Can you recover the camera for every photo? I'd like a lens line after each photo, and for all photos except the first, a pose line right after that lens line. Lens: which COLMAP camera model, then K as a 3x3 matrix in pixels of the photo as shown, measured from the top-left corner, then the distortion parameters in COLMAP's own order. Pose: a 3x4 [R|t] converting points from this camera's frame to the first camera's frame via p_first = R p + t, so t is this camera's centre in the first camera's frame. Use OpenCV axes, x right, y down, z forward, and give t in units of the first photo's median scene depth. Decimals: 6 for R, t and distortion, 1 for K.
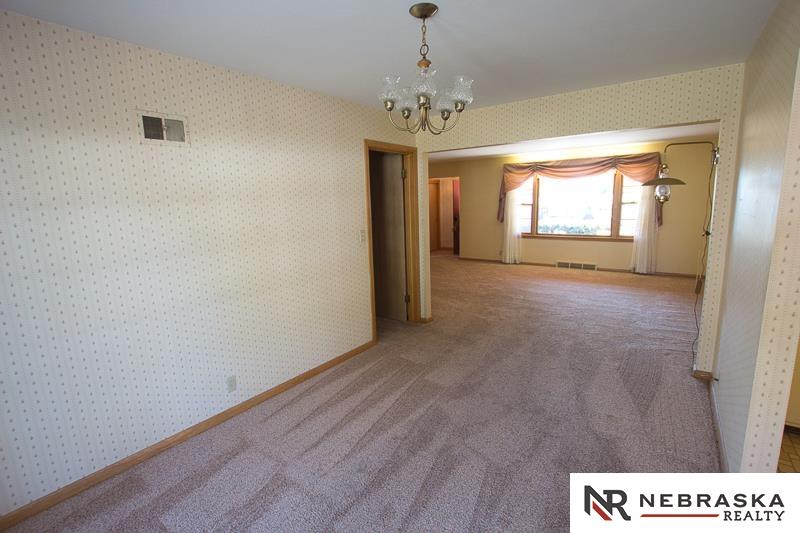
lens RADIAL K [[373.0, 0, 400.0], [0, 373.0, 266.5], [0, 0, 1]] dist [-0.025254, 0.001387]
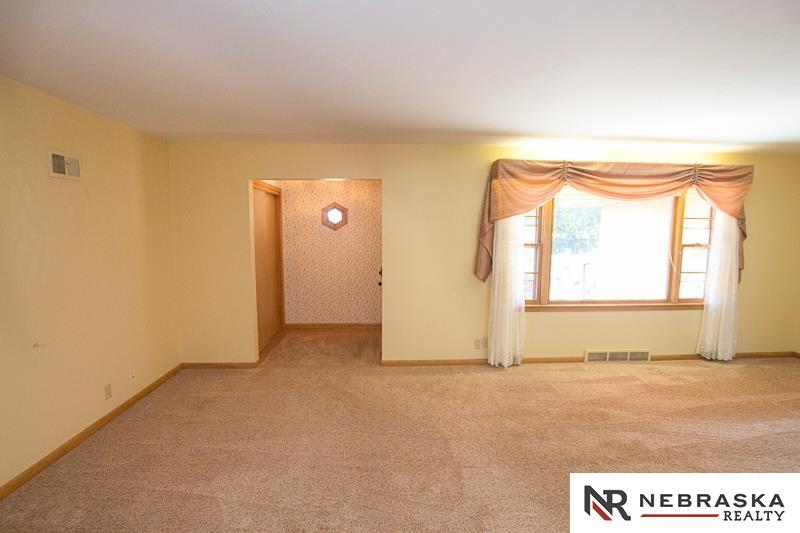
lens RADIAL K [[373.0, 0, 400.0], [0, 373.0, 266.5], [0, 0, 1]] dist [-0.025254, 0.001387]
pose [[0.770145, -0.032371, 0.637047, -0.264521], [0.082924, 0.995317, -0.049673, -0.285125], [-0.632456, 0.091082, 0.769223, 1.624749]]
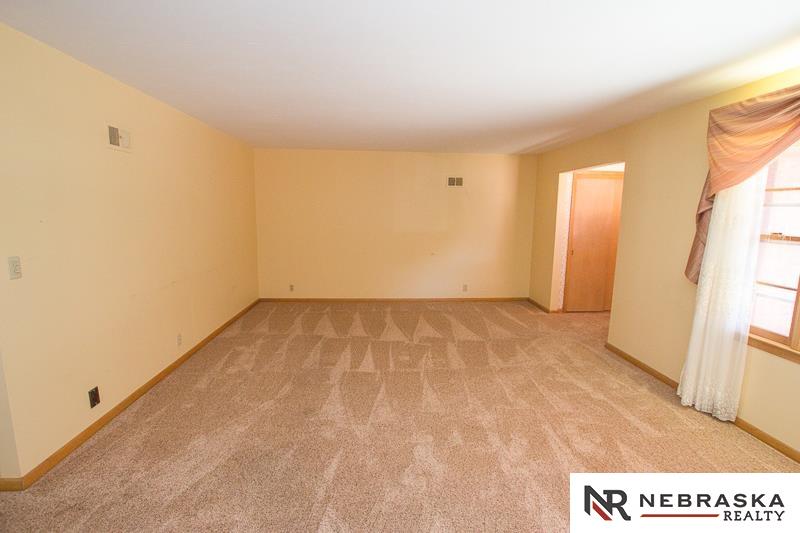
lens RADIAL K [[366.2, 0, 360.4], [0, 366.2, 265.8], [0, 0, 1]] dist [-0.000269, 0.000227]
pose [[0.575644, 0.158430, -0.802206, 0.850321], [-0.160510, 0.983857, 0.079126, -0.257208], [0.801792, 0.083214, 0.591781, 1.269858]]
